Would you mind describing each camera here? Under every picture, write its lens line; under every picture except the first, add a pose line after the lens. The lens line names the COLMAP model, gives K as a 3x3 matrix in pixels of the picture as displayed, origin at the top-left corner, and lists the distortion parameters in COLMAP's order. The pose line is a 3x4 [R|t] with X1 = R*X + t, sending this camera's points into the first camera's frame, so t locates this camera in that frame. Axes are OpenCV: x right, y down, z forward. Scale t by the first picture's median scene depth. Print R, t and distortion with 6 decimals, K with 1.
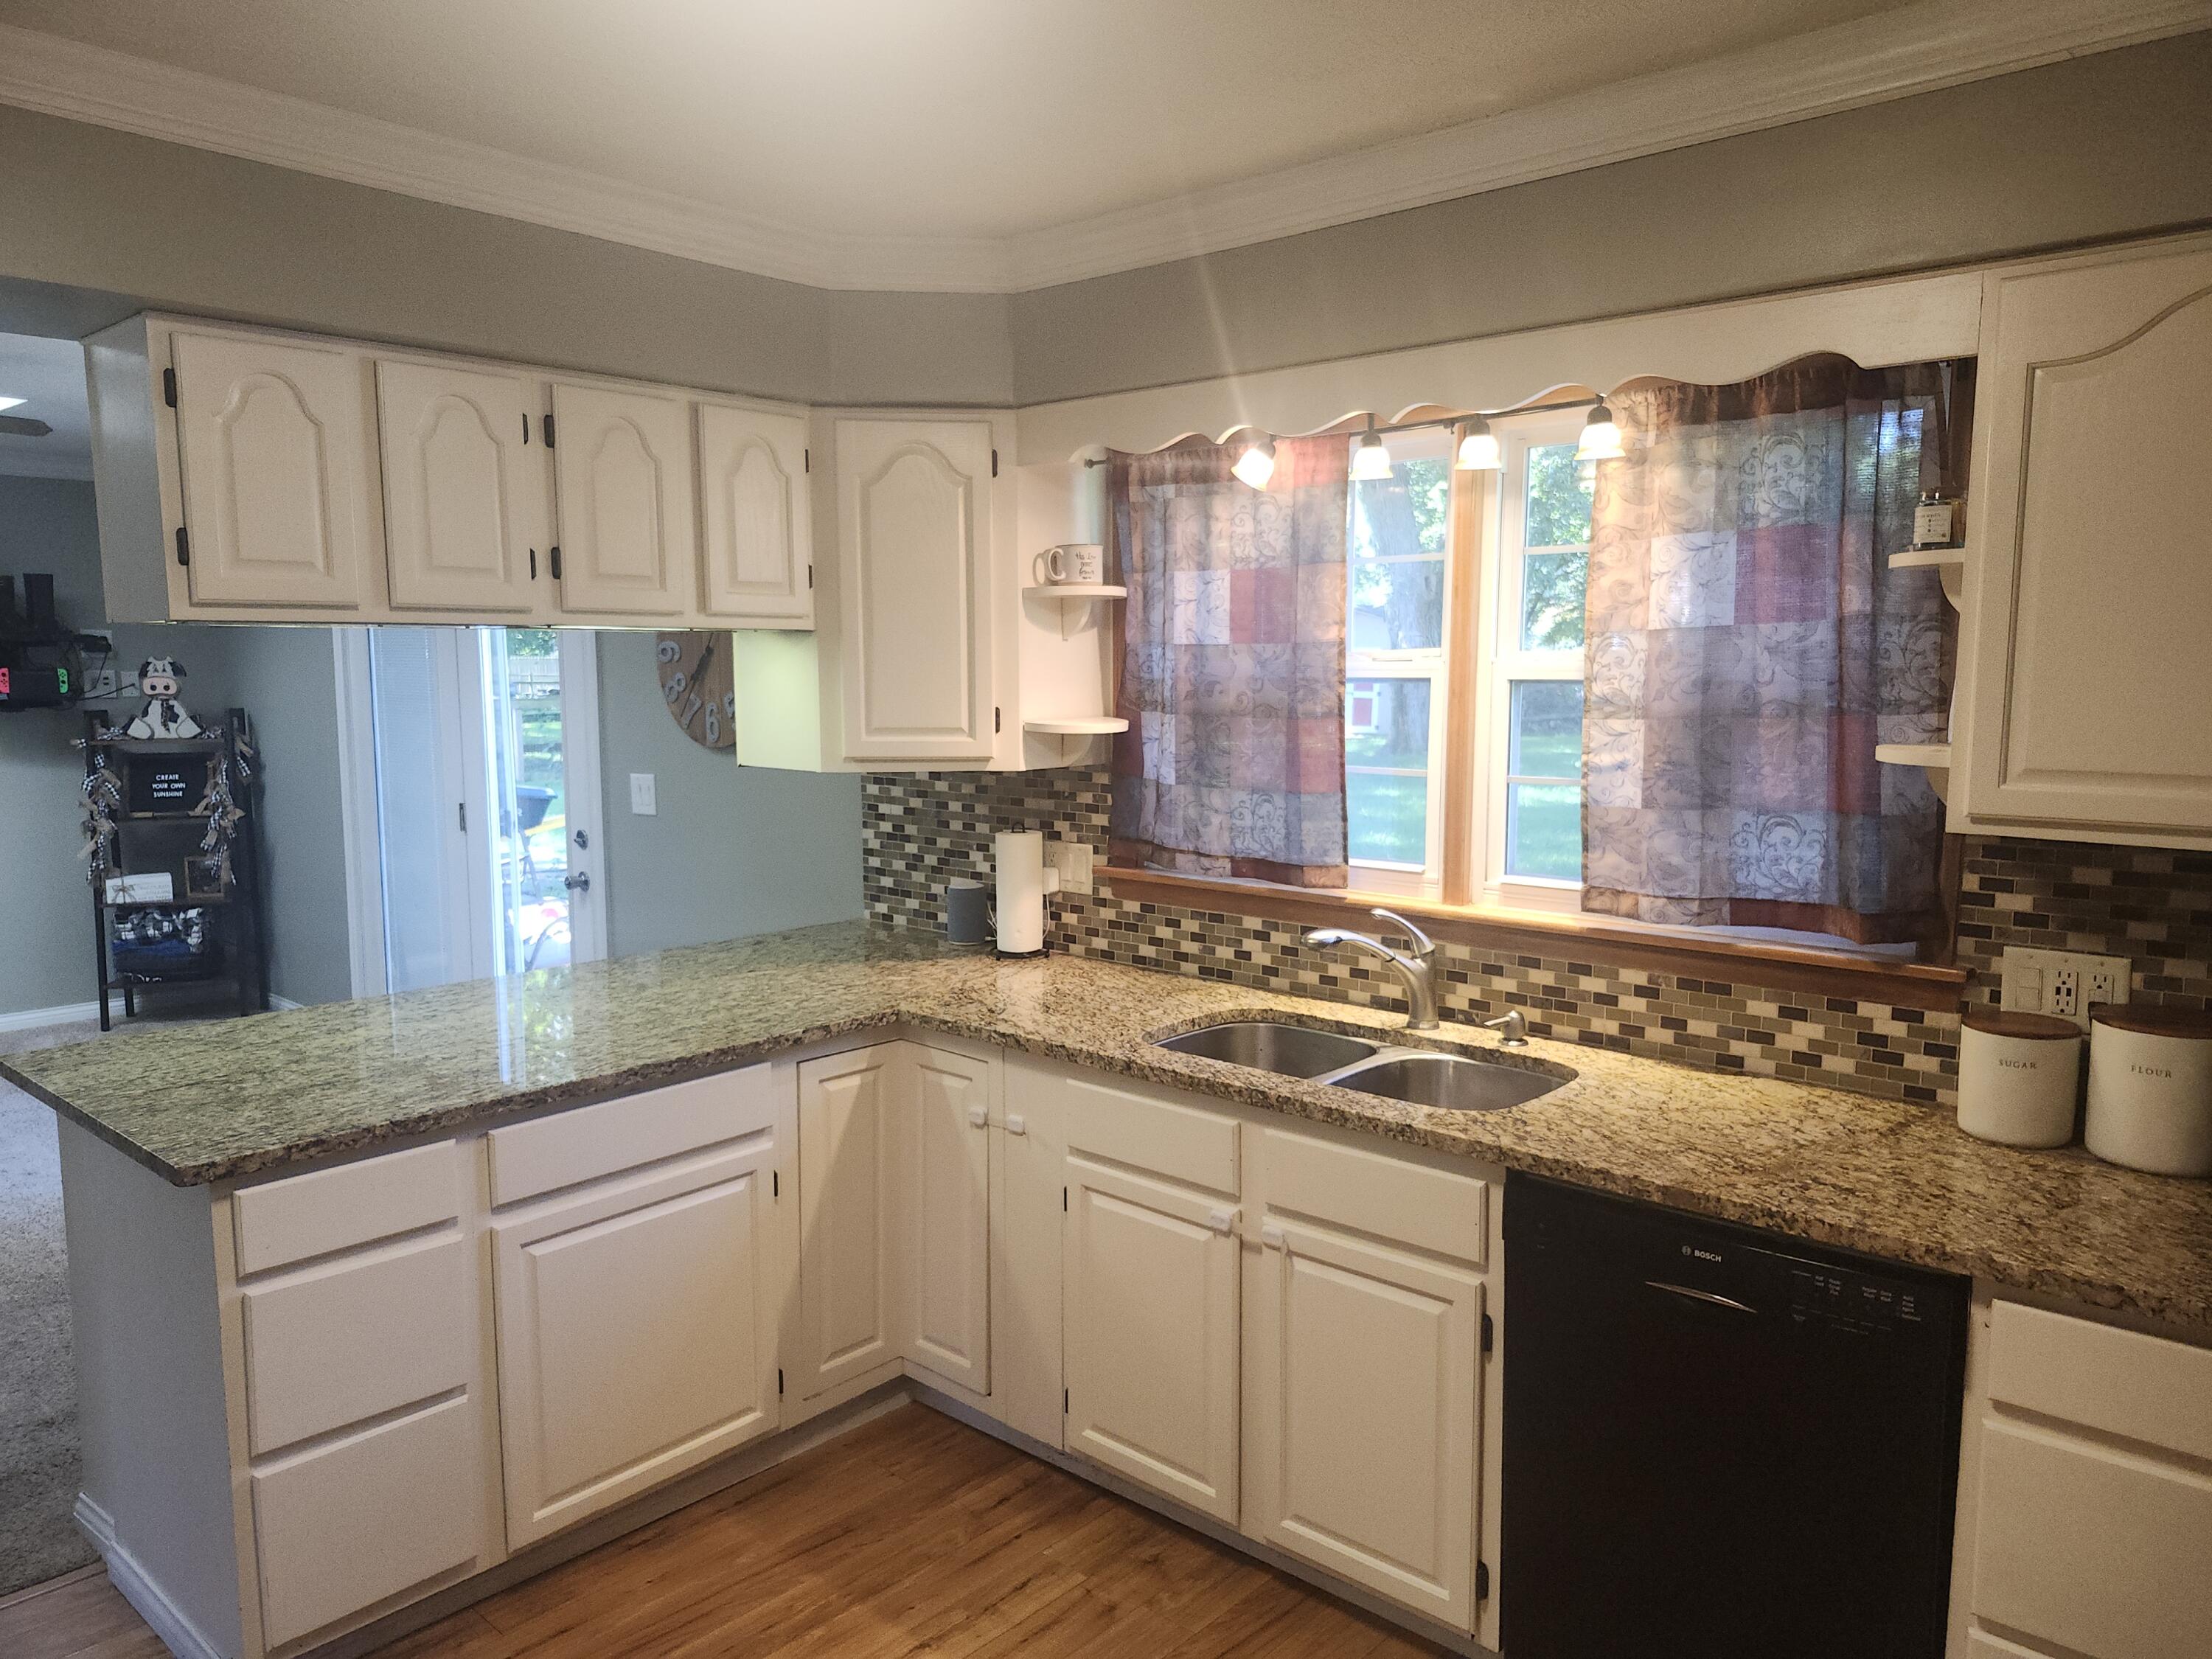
lens RADIAL K [[1539.0, 0, 1116.8], [0, 1539.0, 841.4], [0, 0, 1]] dist [0.113695, -0.165723]
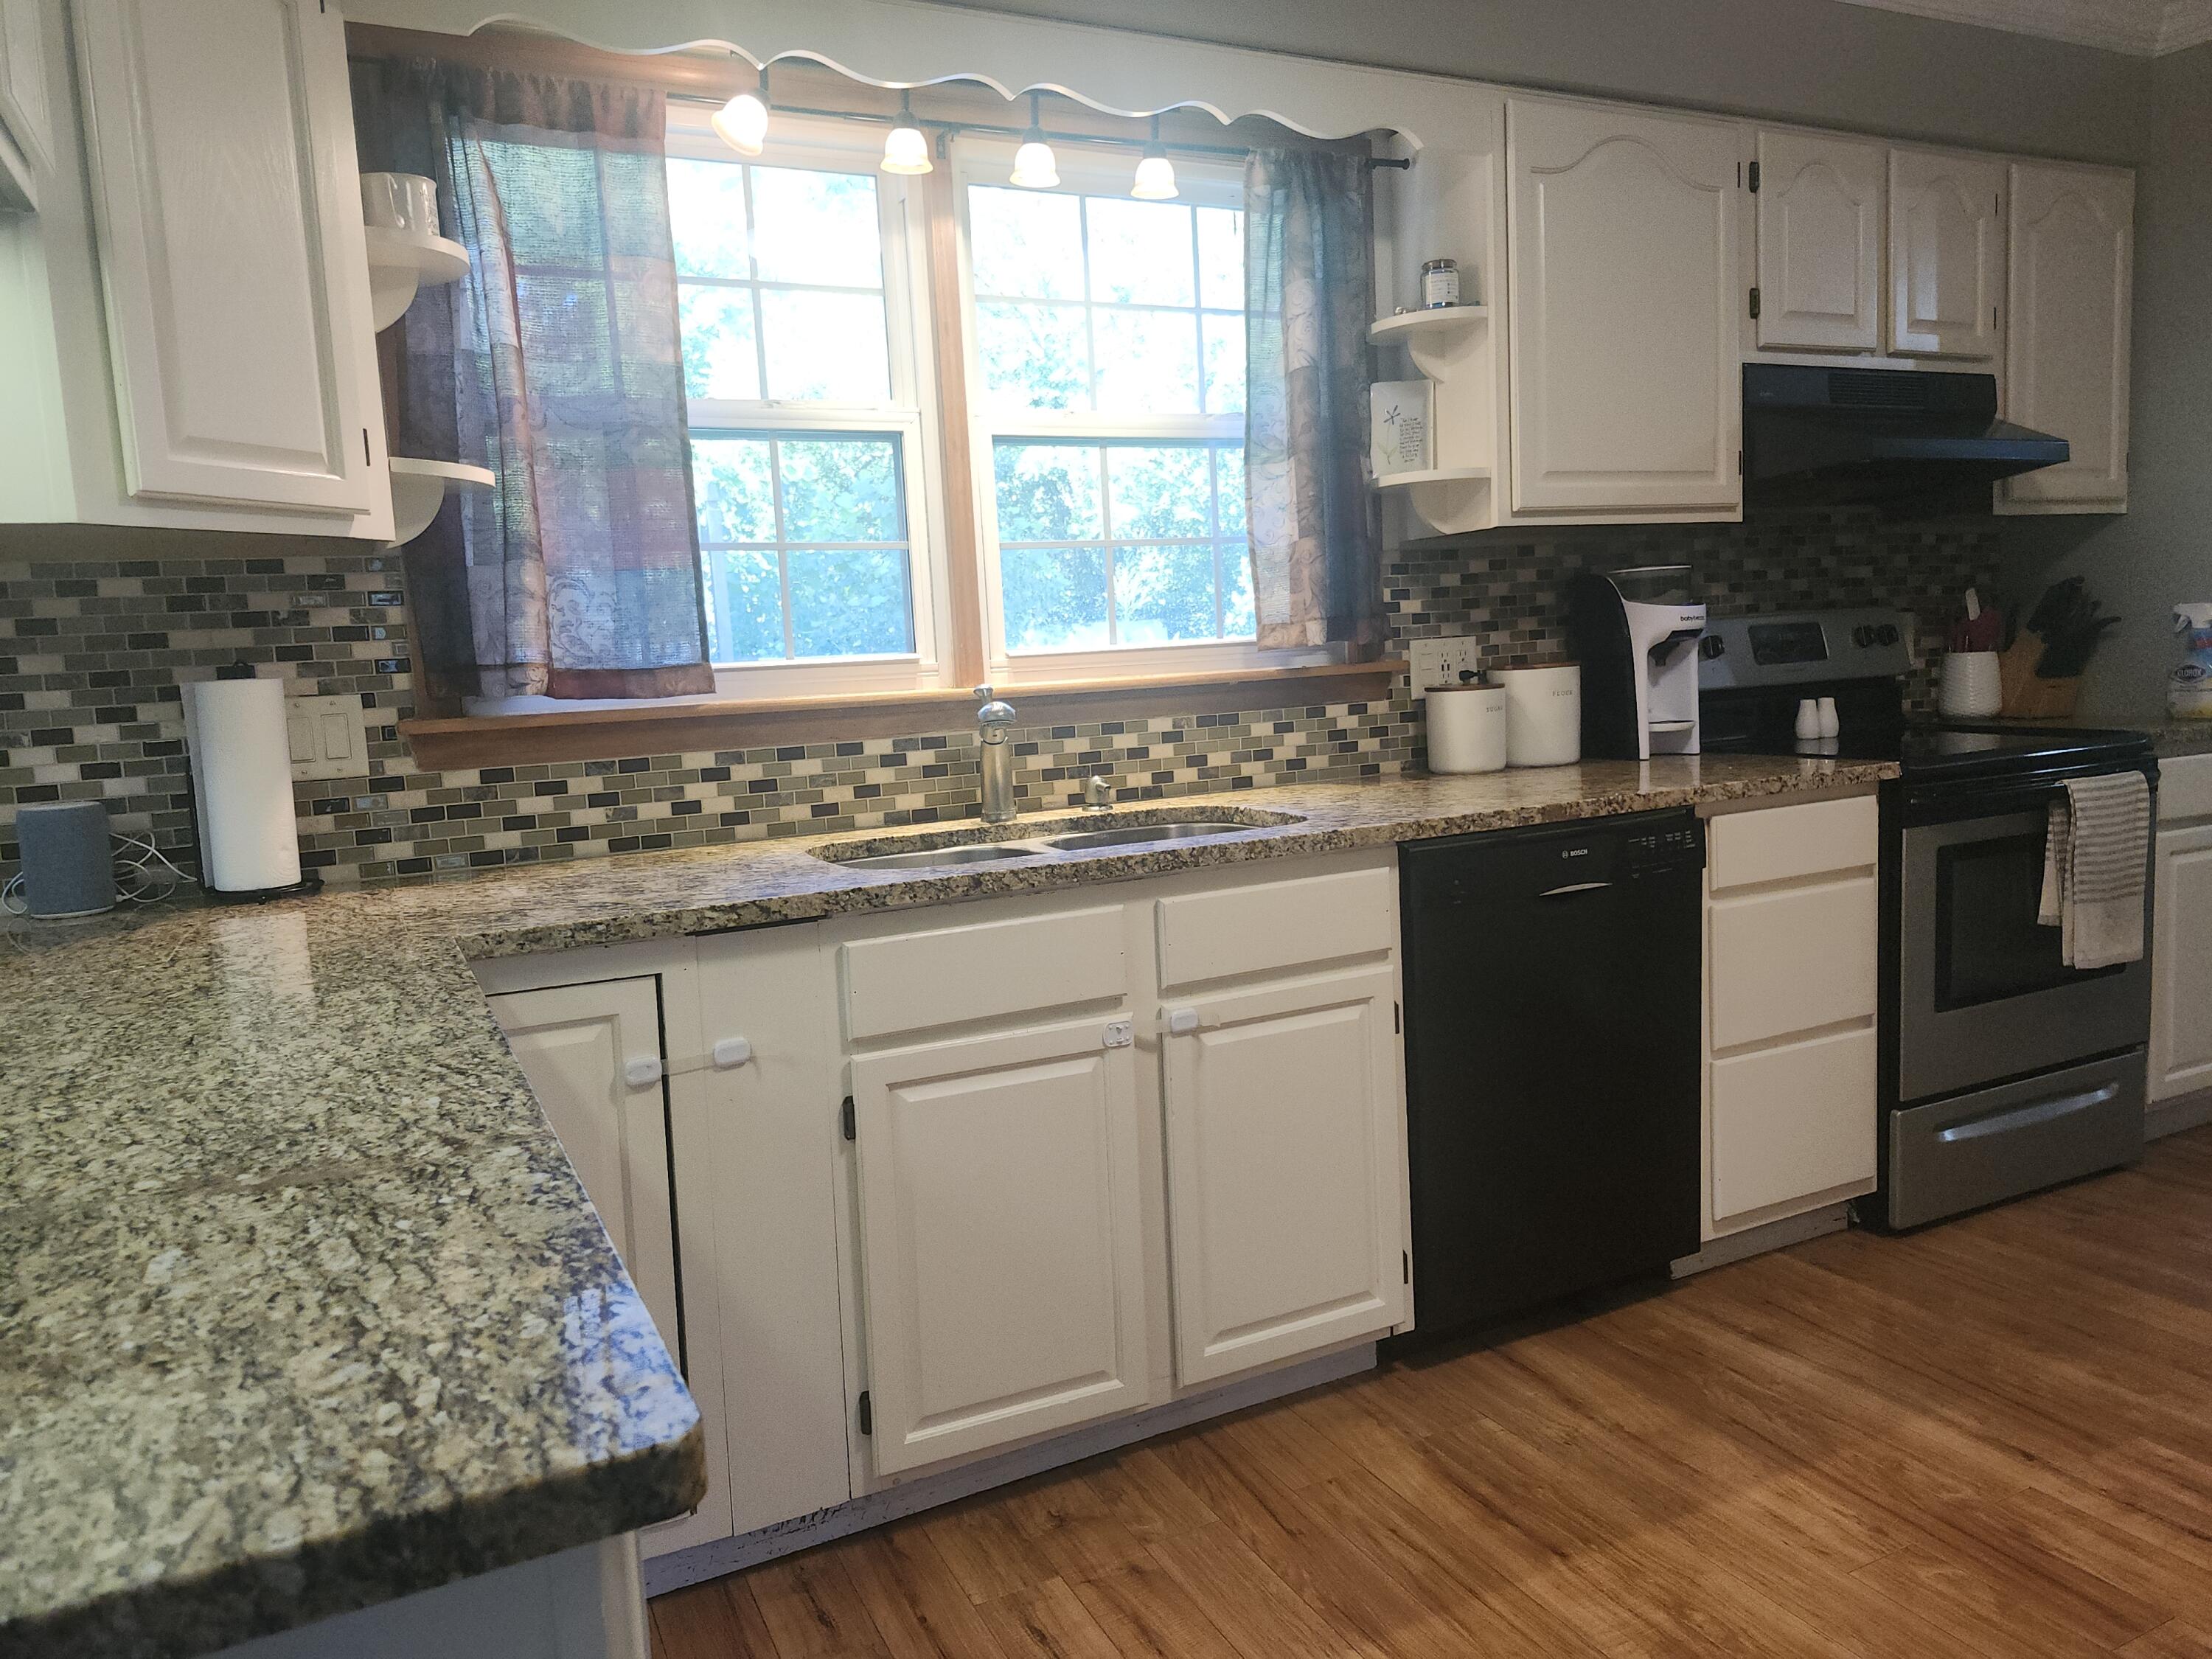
lens RADIAL K [[1526.8, 0, 1121.3], [0, 1526.8, 813.2], [0, 0, 1]] dist [0.124003, -0.159408]
pose [[0.372490, -0.118939, 0.920383, -0.529815], [0.161106, 0.984982, 0.062085, 0.065907], [-0.913945, 0.125153, 0.386058, 0.541097]]
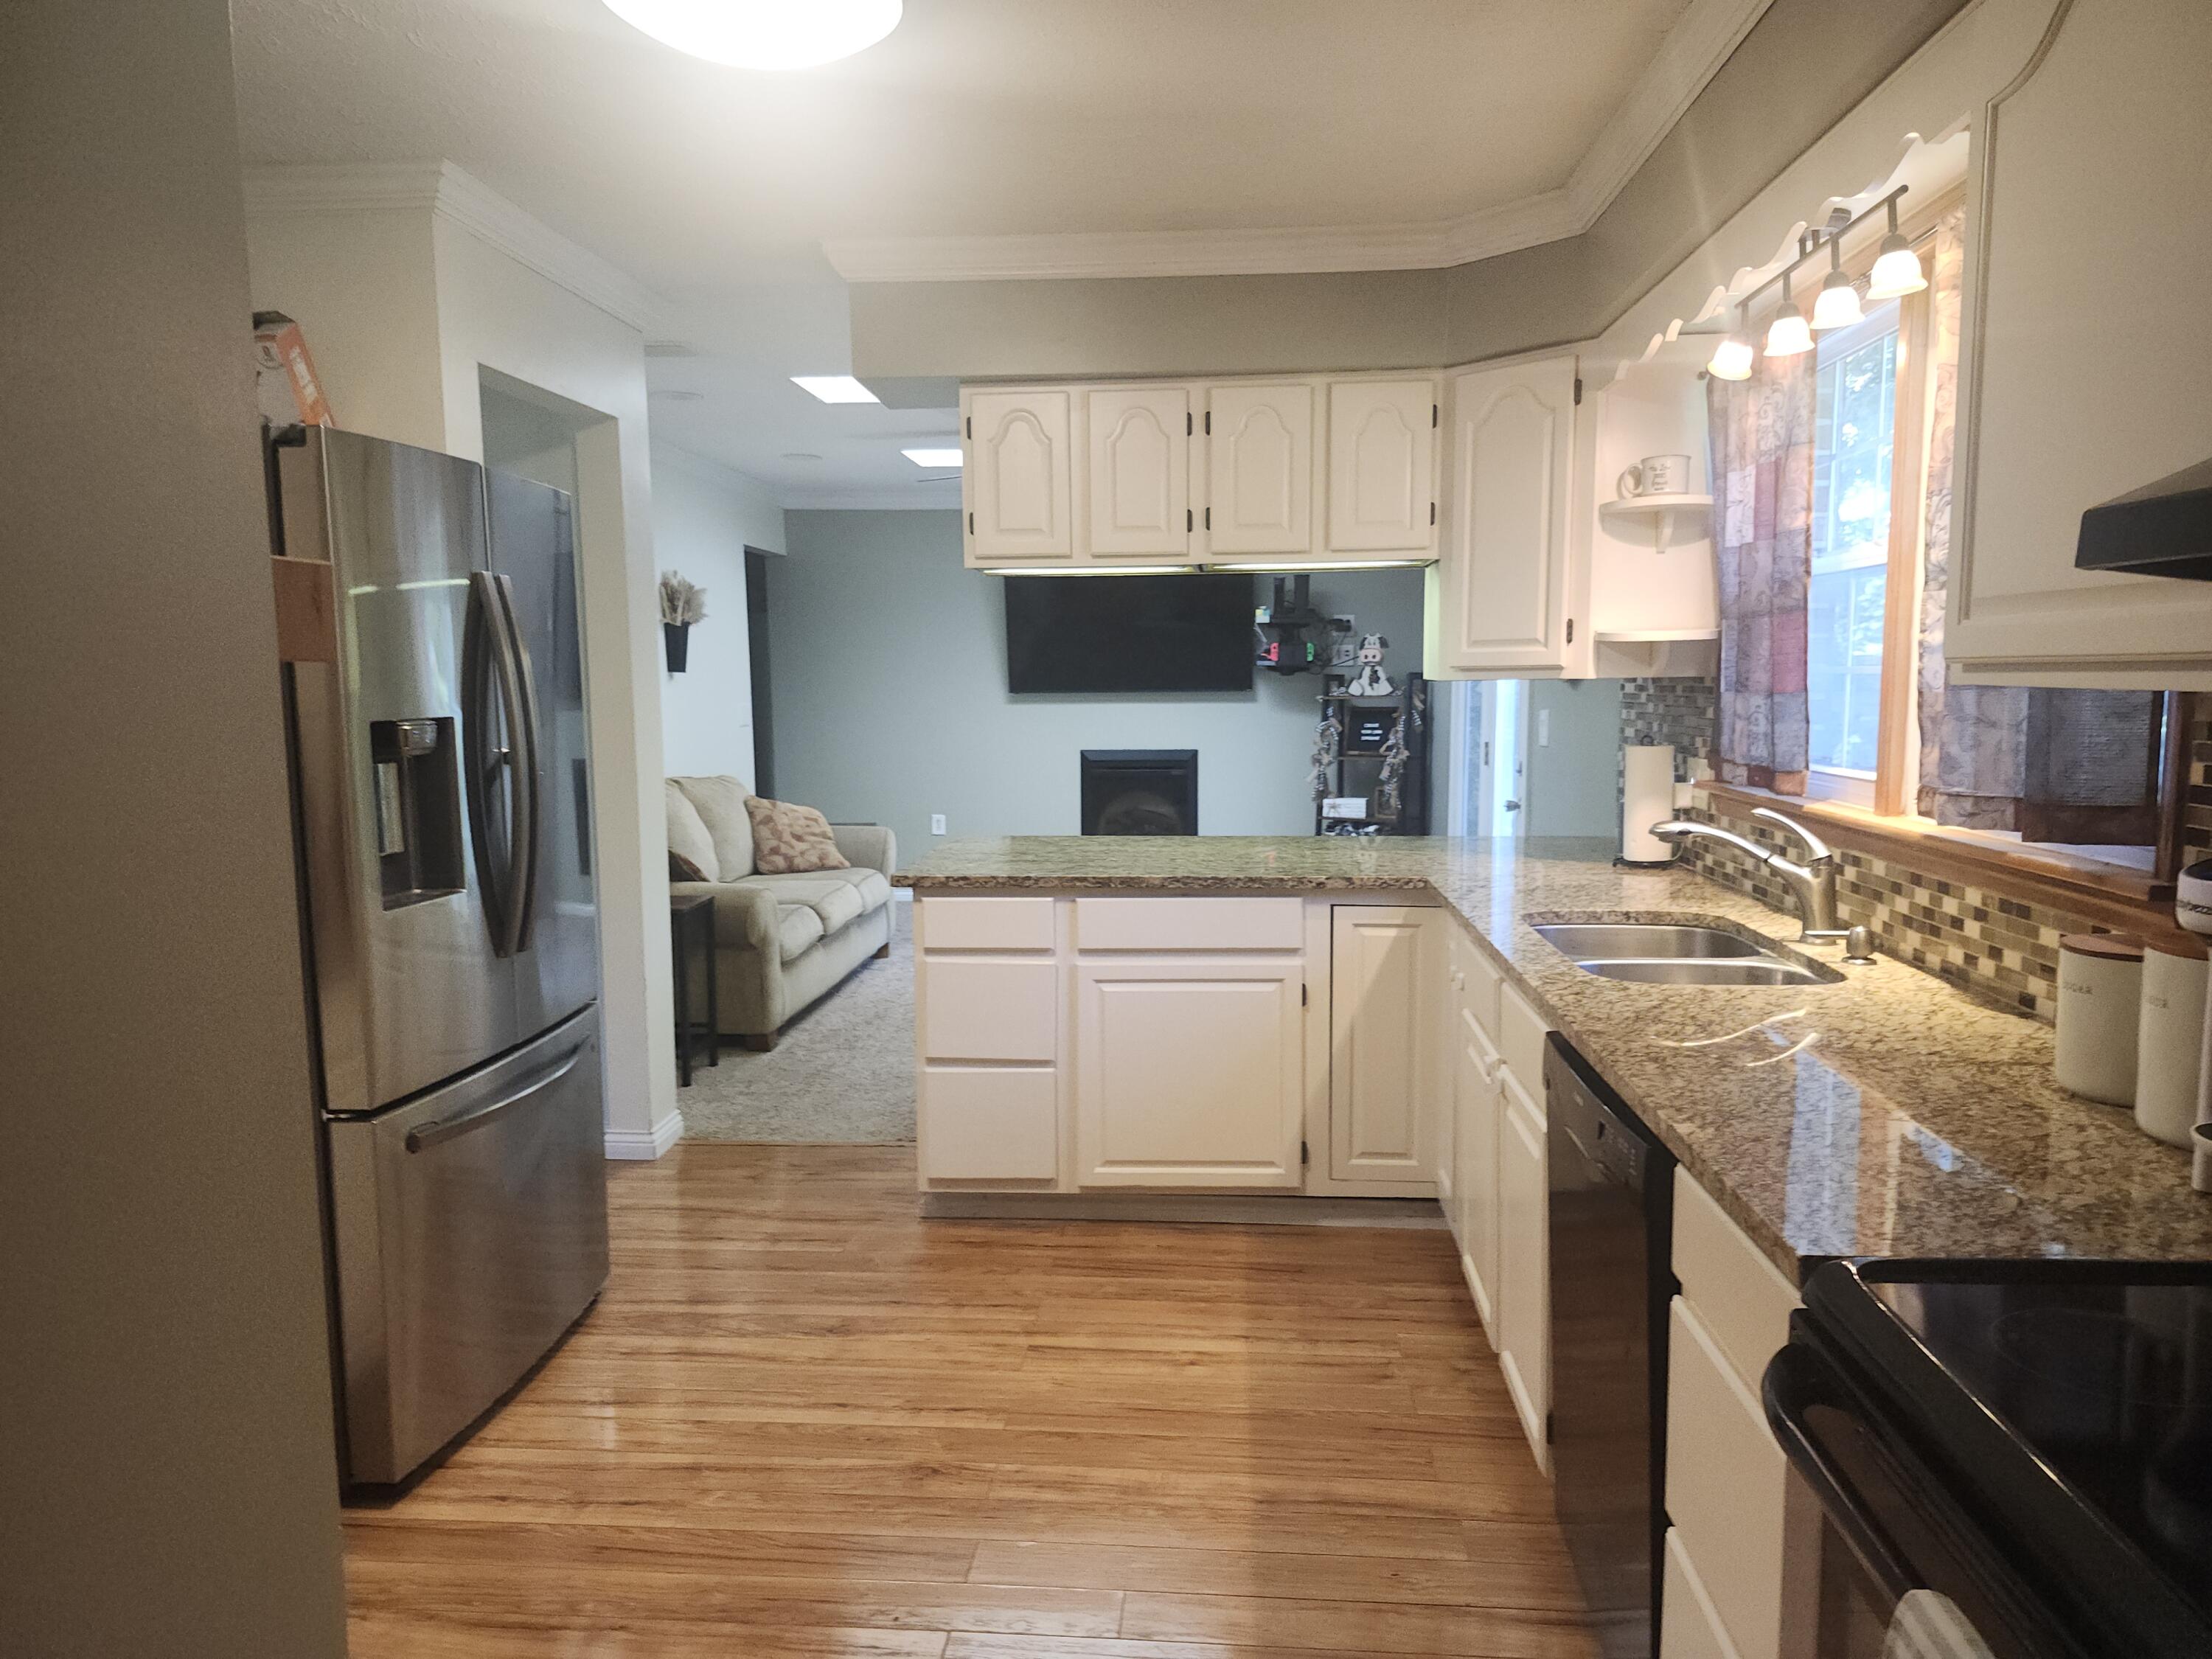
lens RADIAL K [[1539.0, 0, 1116.8], [0, 1539.0, 841.4], [0, 0, 1]] dist [0.113695, -0.165723]
pose [[0.602646, 0.081552, -0.793830, 0.614850], [-0.087161, 0.995540, 0.036105, 0.056788], [0.793234, 0.047432, 0.607067, 0.098054]]
